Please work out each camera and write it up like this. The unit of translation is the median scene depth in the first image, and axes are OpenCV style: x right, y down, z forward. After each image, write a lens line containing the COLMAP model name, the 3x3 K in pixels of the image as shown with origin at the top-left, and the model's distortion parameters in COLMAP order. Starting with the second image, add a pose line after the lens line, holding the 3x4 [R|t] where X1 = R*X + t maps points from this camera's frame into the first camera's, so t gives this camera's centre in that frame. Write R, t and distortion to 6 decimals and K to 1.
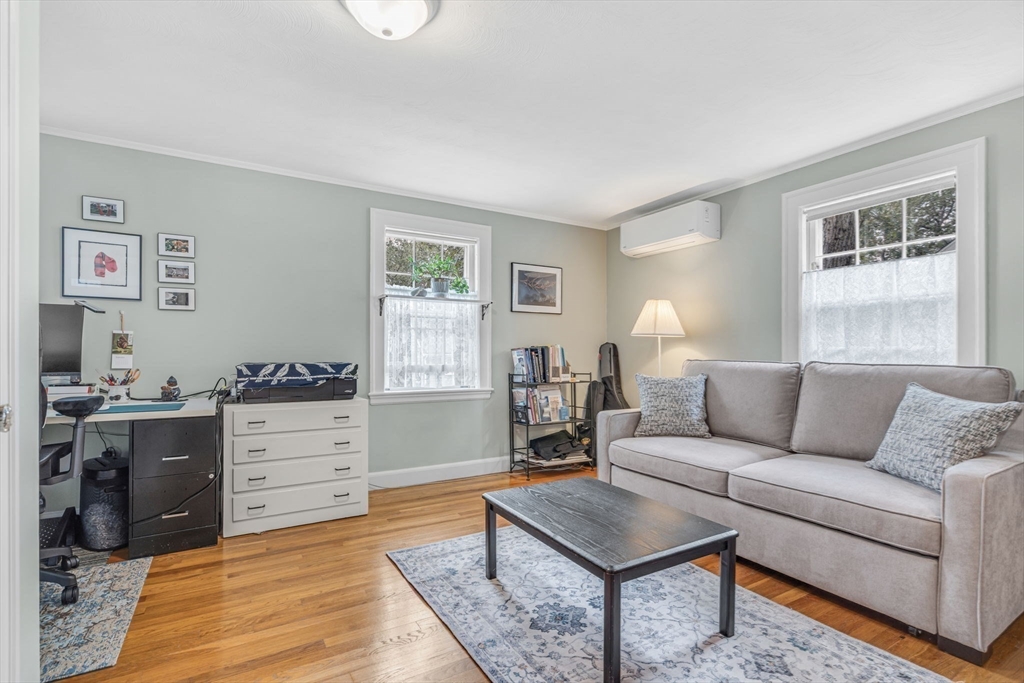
lens RADIAL K [[485.1, 0, 506.0], [0, 485.1, 351.1], [0, 0, 1]] dist [-0.001573, 0.000295]
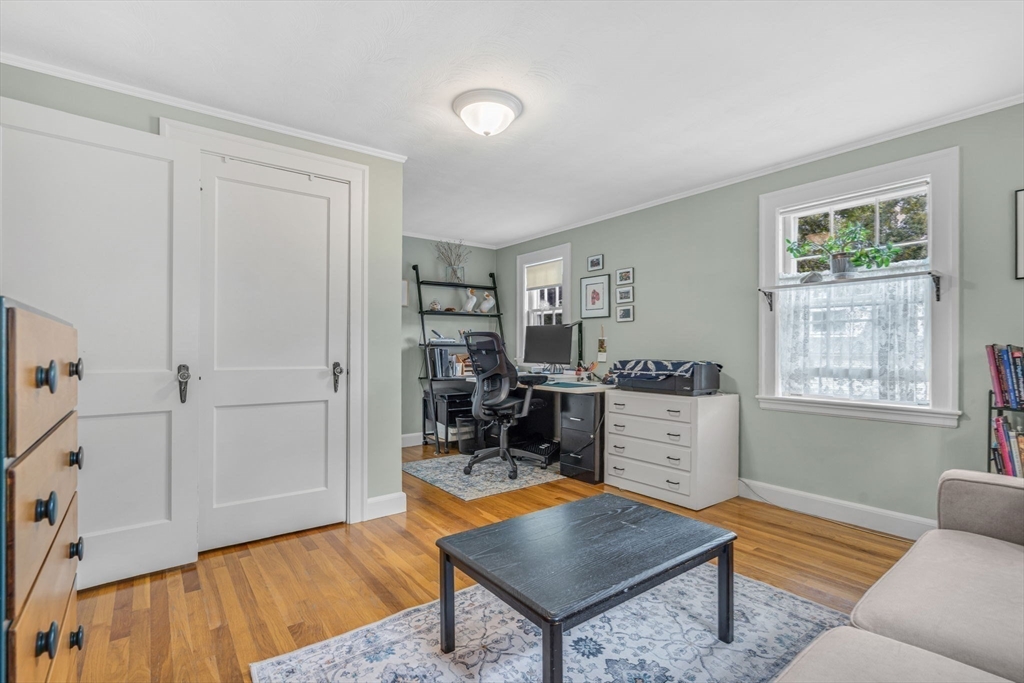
lens RADIAL K [[471.0, 0, 513.5], [0, 471.0, 345.2], [0, 0, 1]] dist [-0.009354, 0.000442]
pose [[0.125979, -0.010971, -0.991972, 0.680223], [0.001733, 0.999940, -0.010839, -0.000453], [0.992031, -0.000354, 0.125990, 0.521815]]
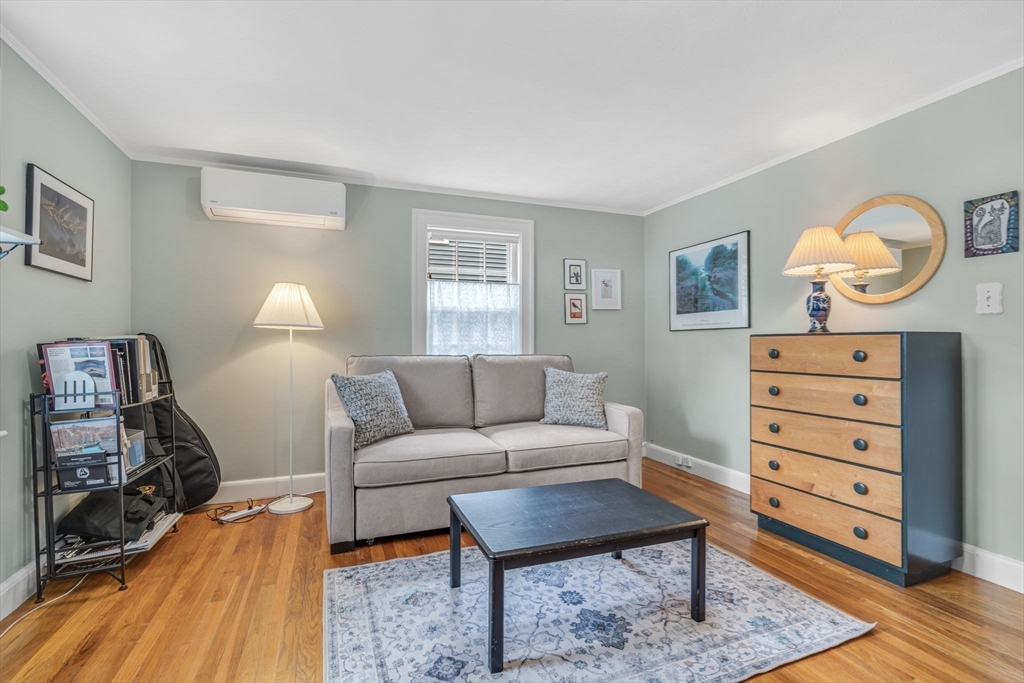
lens RADIAL K [[471.0, 0, 508.3], [0, 471.0, 343.9], [0, 0, 1]] dist [-0.009354, 0.000442]
pose [[0.154469, 0.001633, 0.987996, -0.533105], [0.000791, 0.999998, -0.001777, -0.003689], [-0.987997, 0.001056, 0.154468, 0.664510]]
